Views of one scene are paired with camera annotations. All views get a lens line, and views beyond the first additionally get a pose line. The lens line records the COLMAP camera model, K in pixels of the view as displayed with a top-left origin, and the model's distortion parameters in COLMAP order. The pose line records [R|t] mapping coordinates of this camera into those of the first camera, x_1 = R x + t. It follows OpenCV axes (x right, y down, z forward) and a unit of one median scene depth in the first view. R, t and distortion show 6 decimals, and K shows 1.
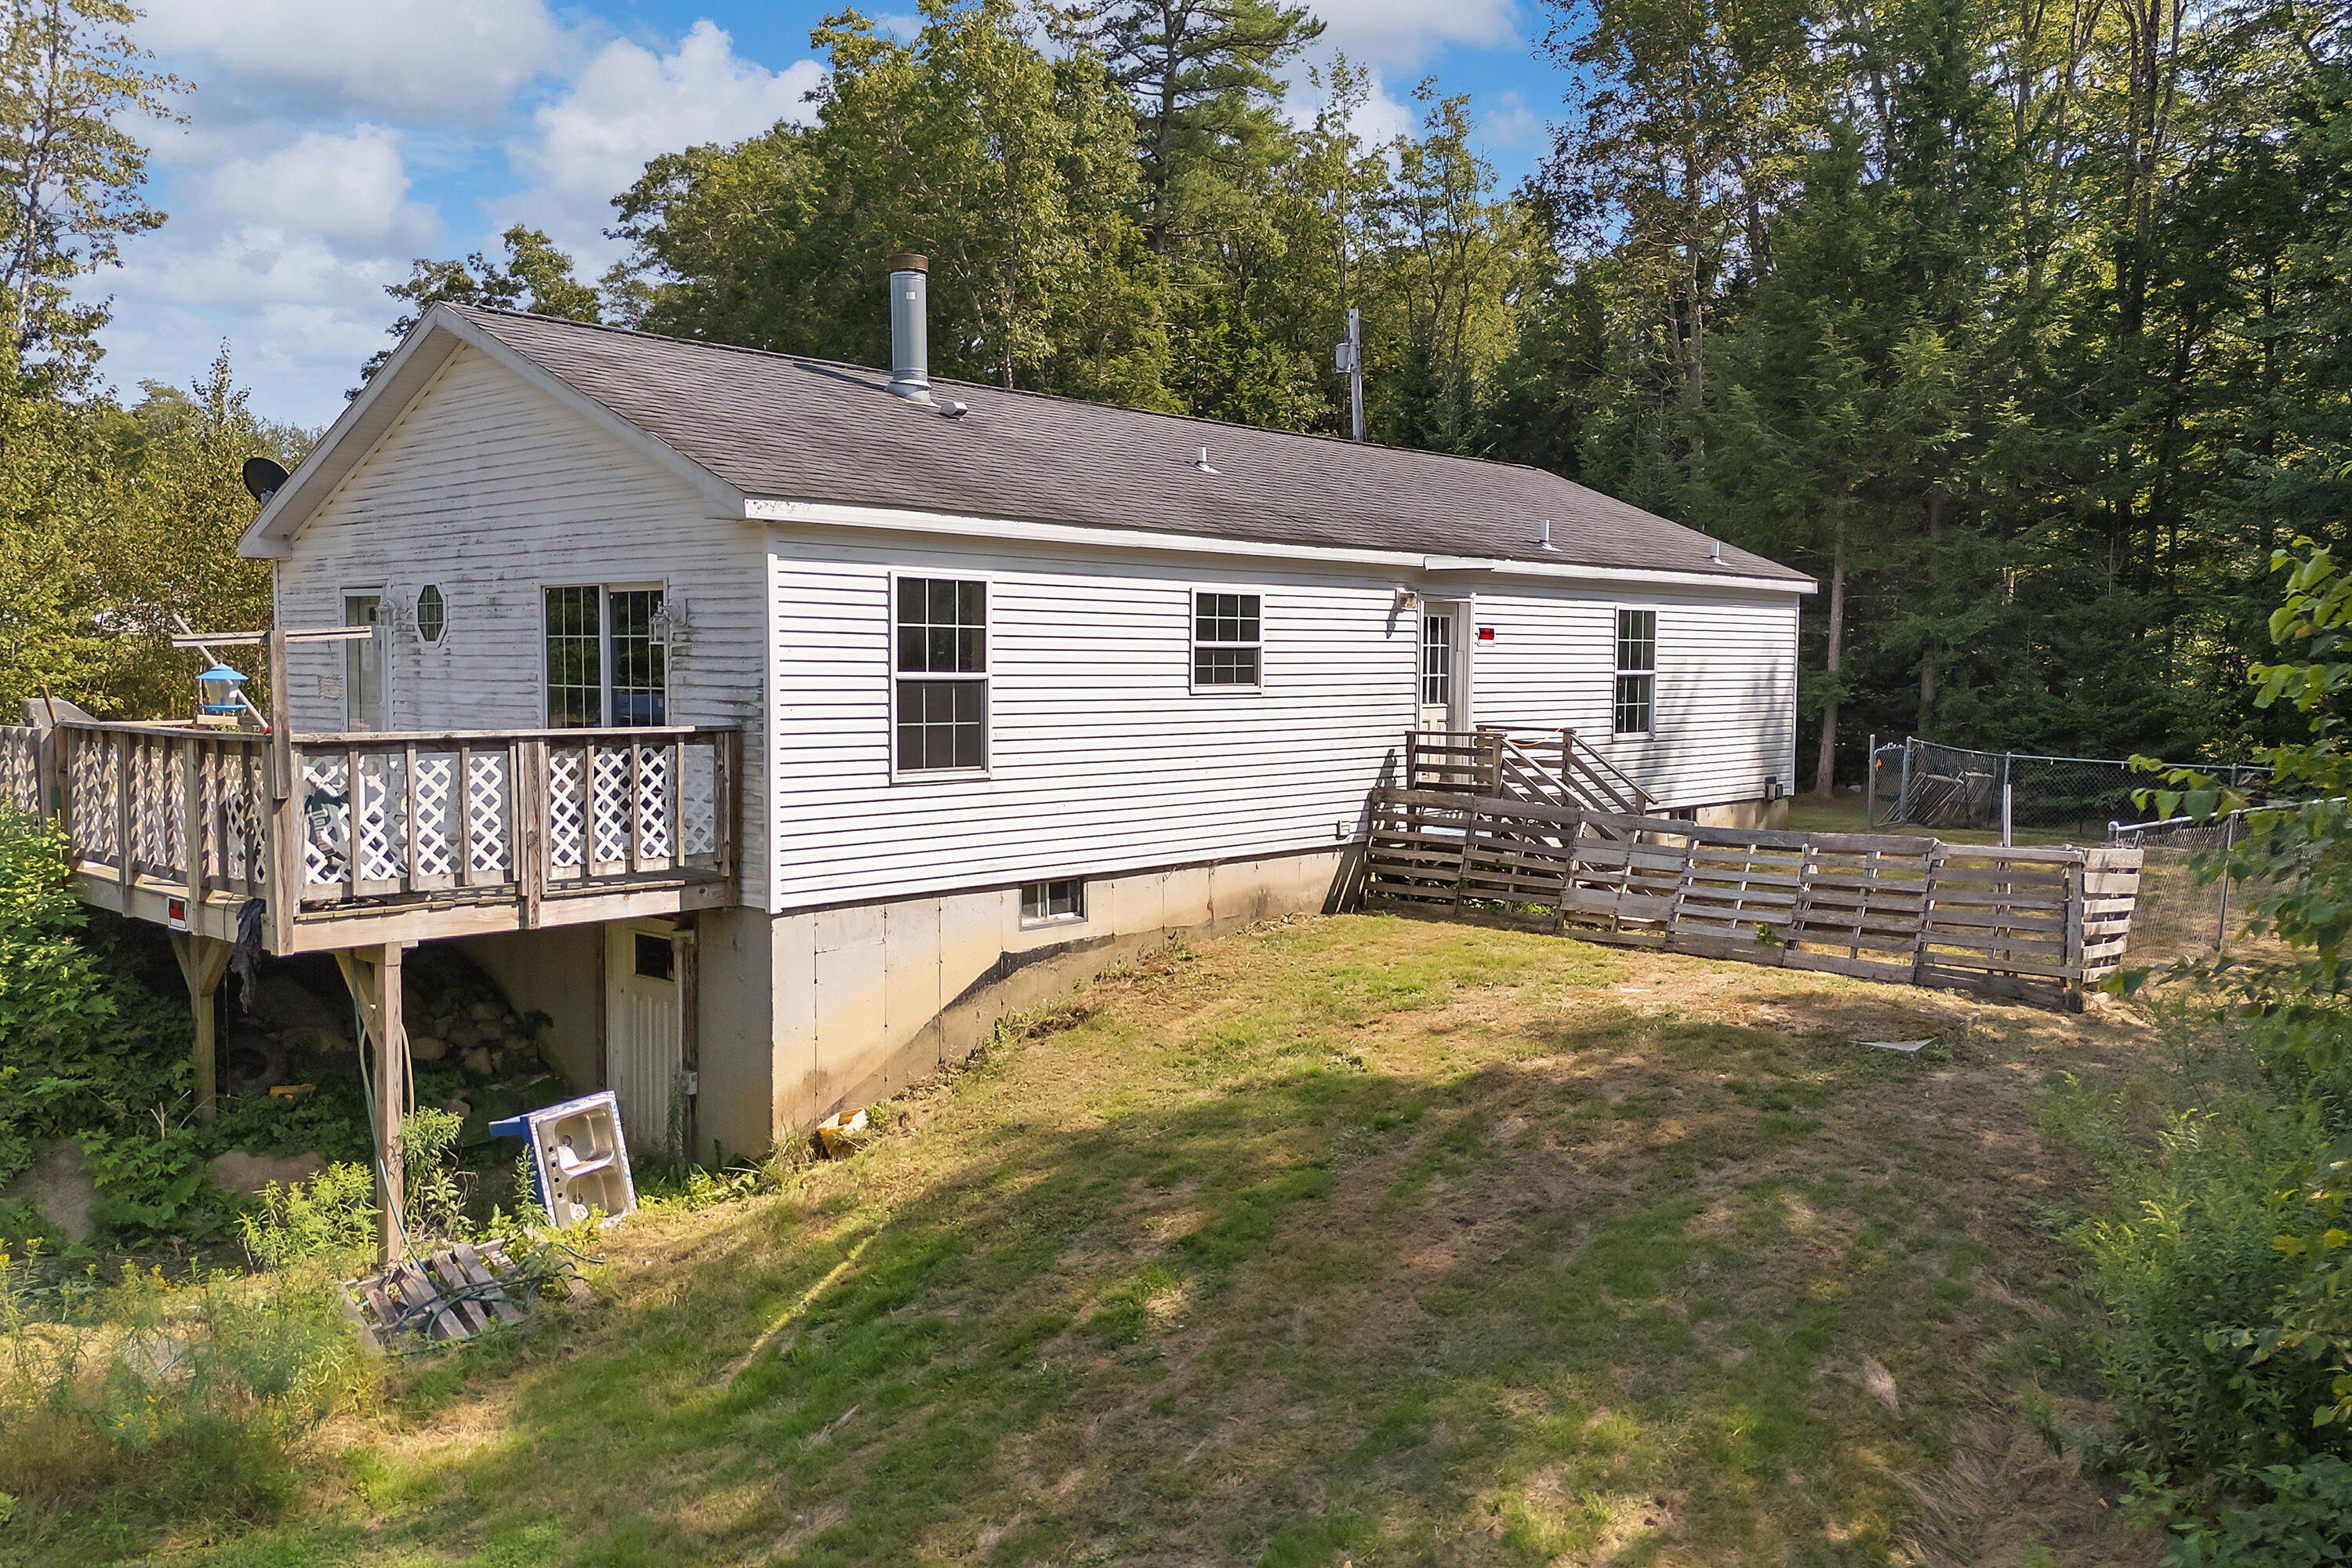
lens RADIAL K [[1790.7, 0, 1268.4], [0, 1790.7, 758.8], [0, 0, 1]] dist [0.068375, -0.064912]
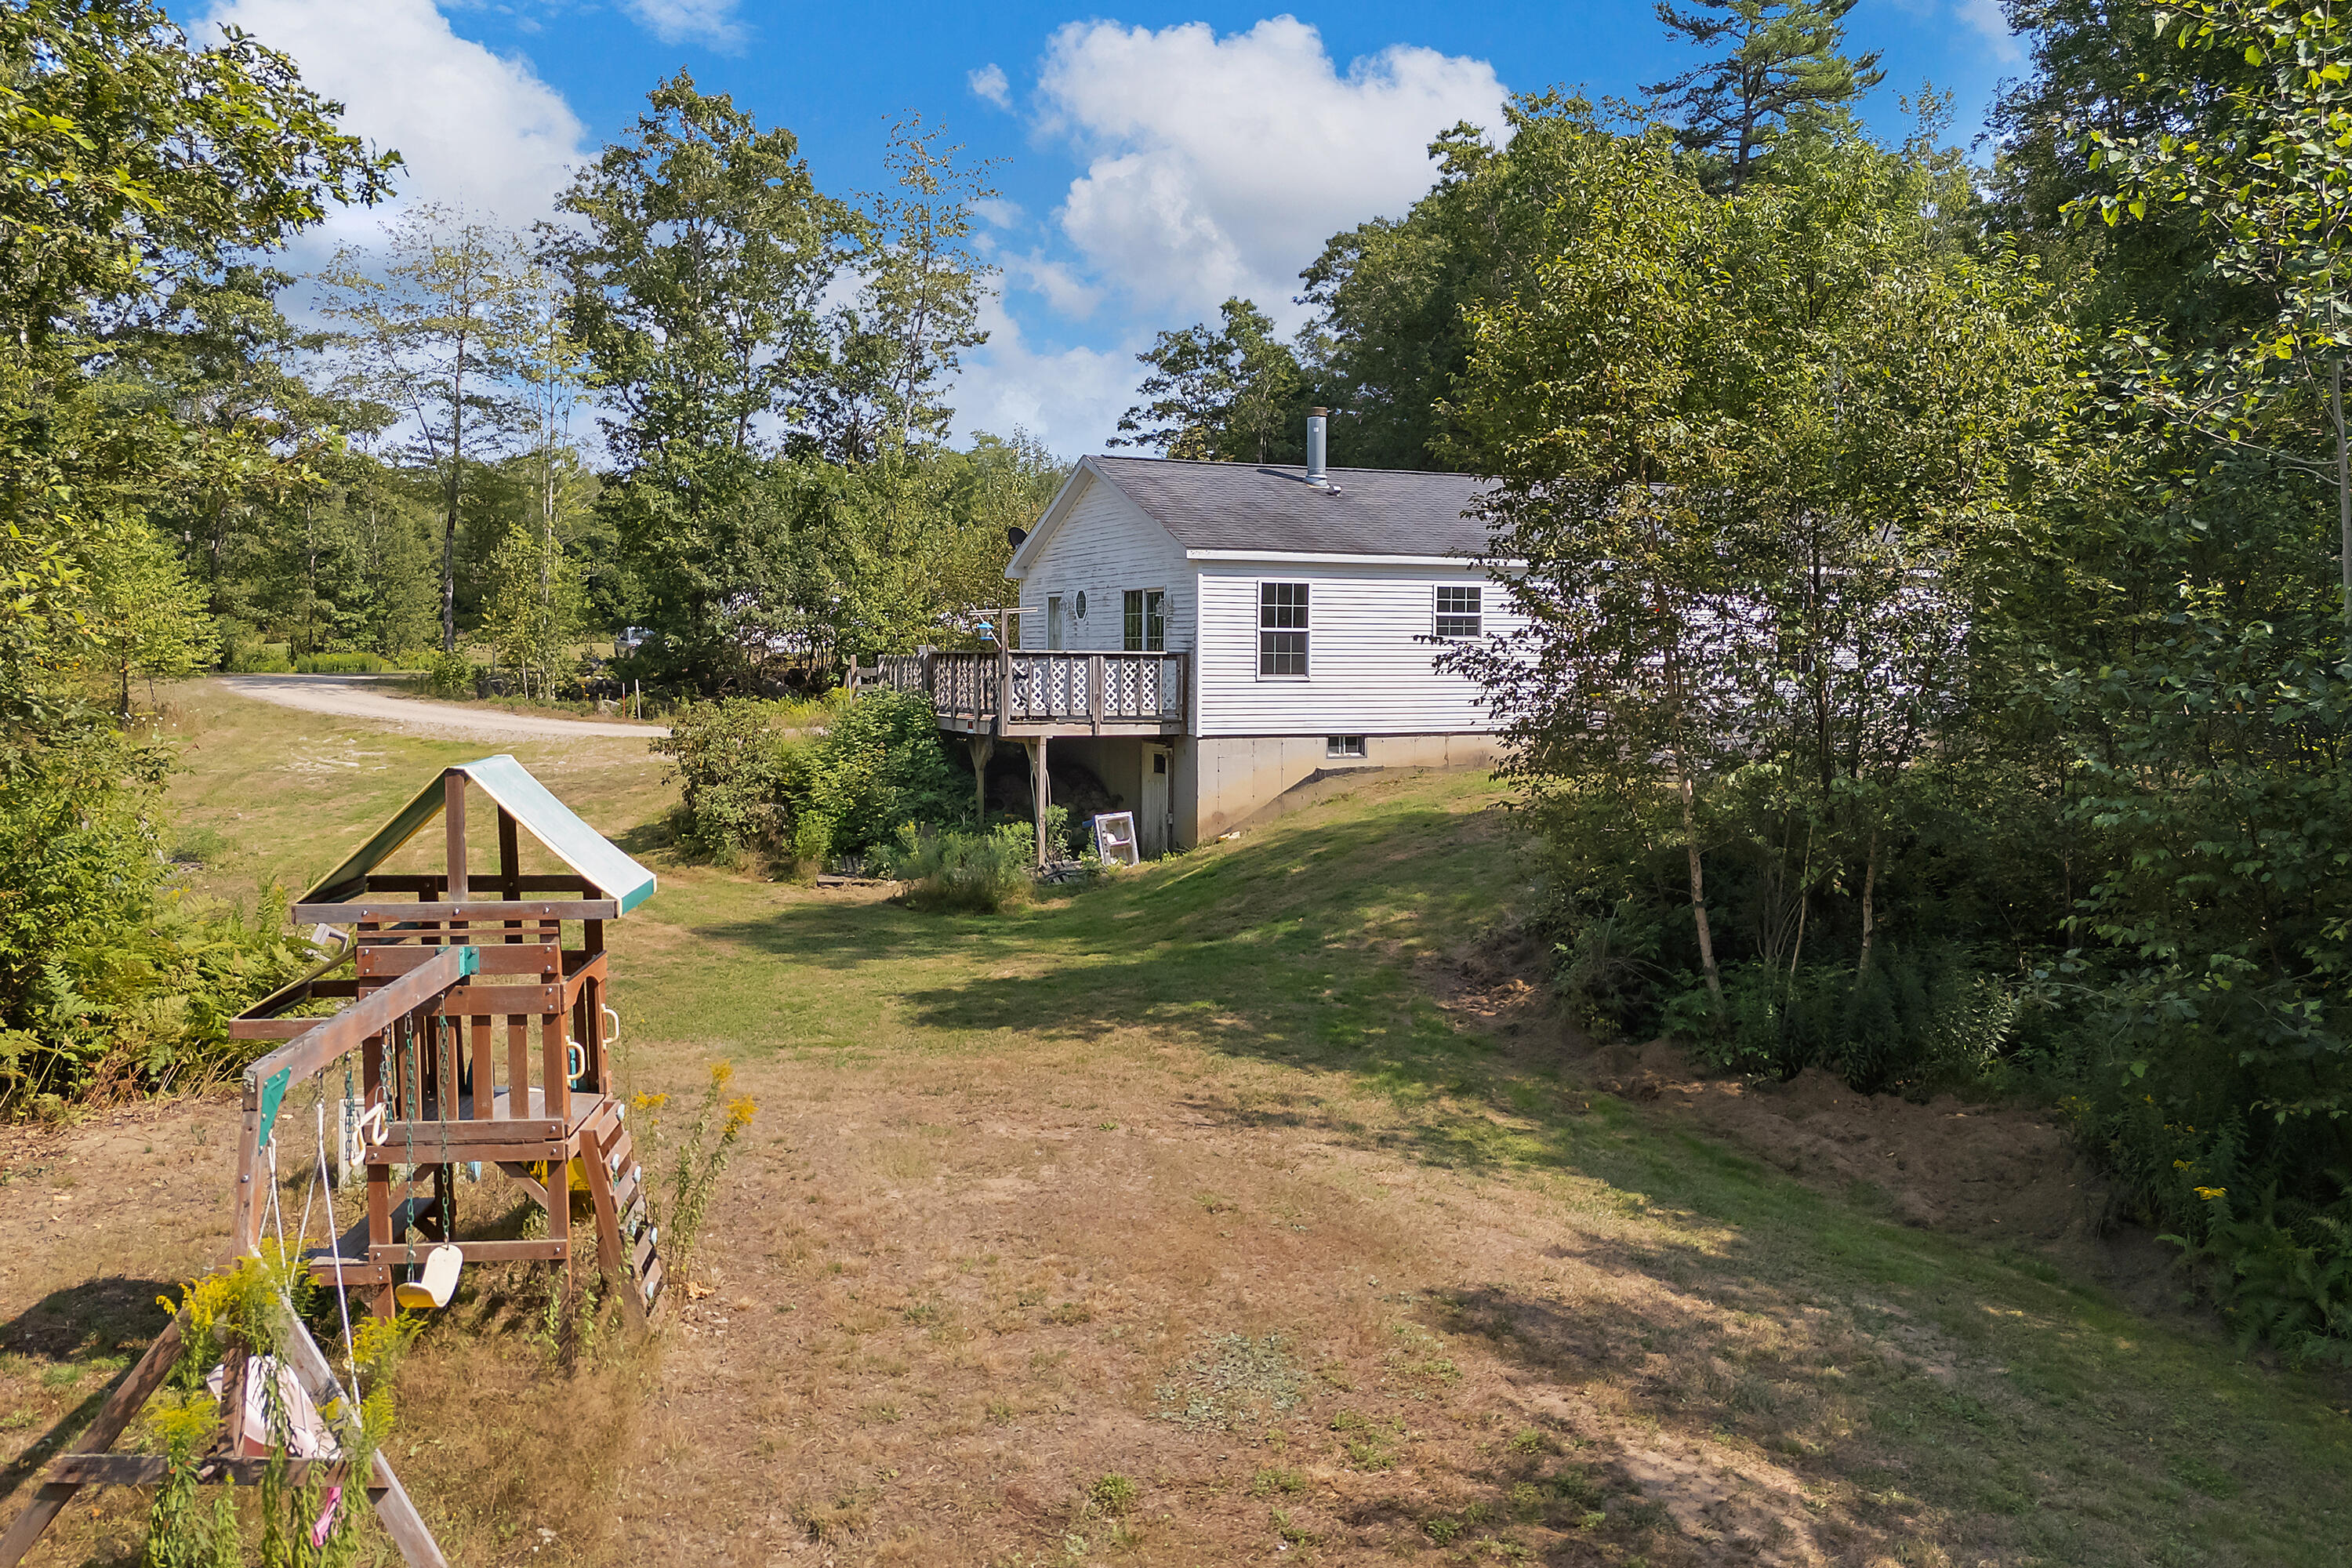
lens RADIAL K [[1834.4, 0, 1169.2], [0, 1834.4, 780.5], [0, 0, 1]] dist [0.008001, 0.000472]
pose [[0.902650, 0.029346, -0.429375, 0.624306], [-0.024666, 0.999560, 0.016463, 0.097696], [0.429669, -0.004269, 0.902976, -0.988604]]
